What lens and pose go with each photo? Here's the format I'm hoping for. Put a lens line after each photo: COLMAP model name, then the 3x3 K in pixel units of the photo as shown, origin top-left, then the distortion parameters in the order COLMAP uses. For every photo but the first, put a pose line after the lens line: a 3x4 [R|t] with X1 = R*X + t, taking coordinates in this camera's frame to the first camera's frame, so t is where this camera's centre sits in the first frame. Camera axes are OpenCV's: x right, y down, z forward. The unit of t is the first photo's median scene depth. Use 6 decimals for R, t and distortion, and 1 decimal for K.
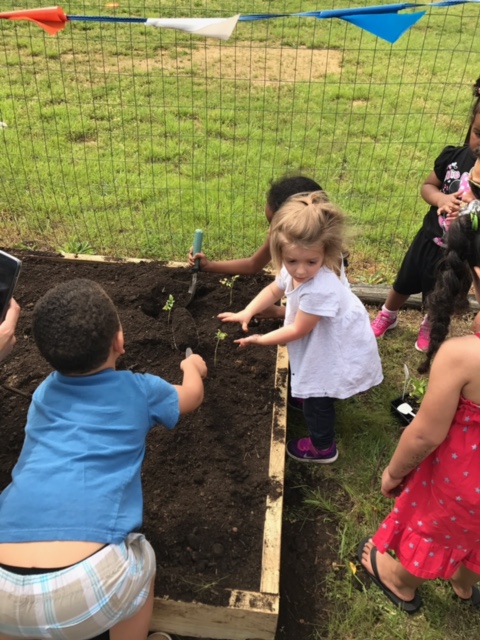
lens RADIAL K [[527.7, 0, 241.8], [0, 527.7, 313.9], [0, 0, 1]] dist [0.023580, -0.008024]
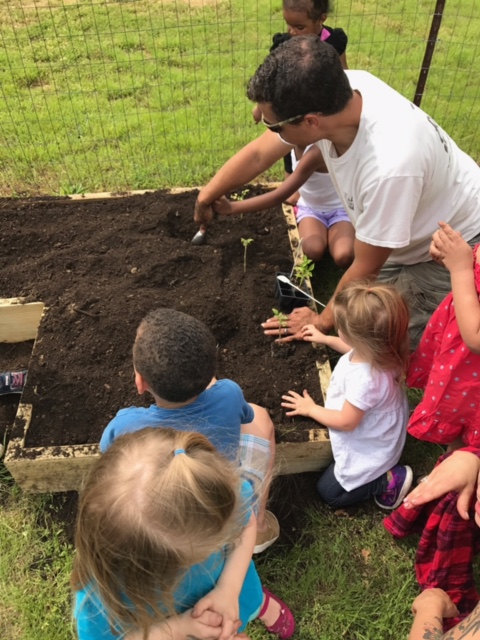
lens RADIAL K [[527.7, 0, 234.8], [0, 527.7, 318.8], [0, 0, 1]] dist [0.023580, -0.008024]
pose [[0.984422, -0.157515, 0.078121, -0.135285], [0.146355, 0.980333, 0.132389, 0.036129], [-0.097438, -0.118893, 0.988115, -0.107750]]
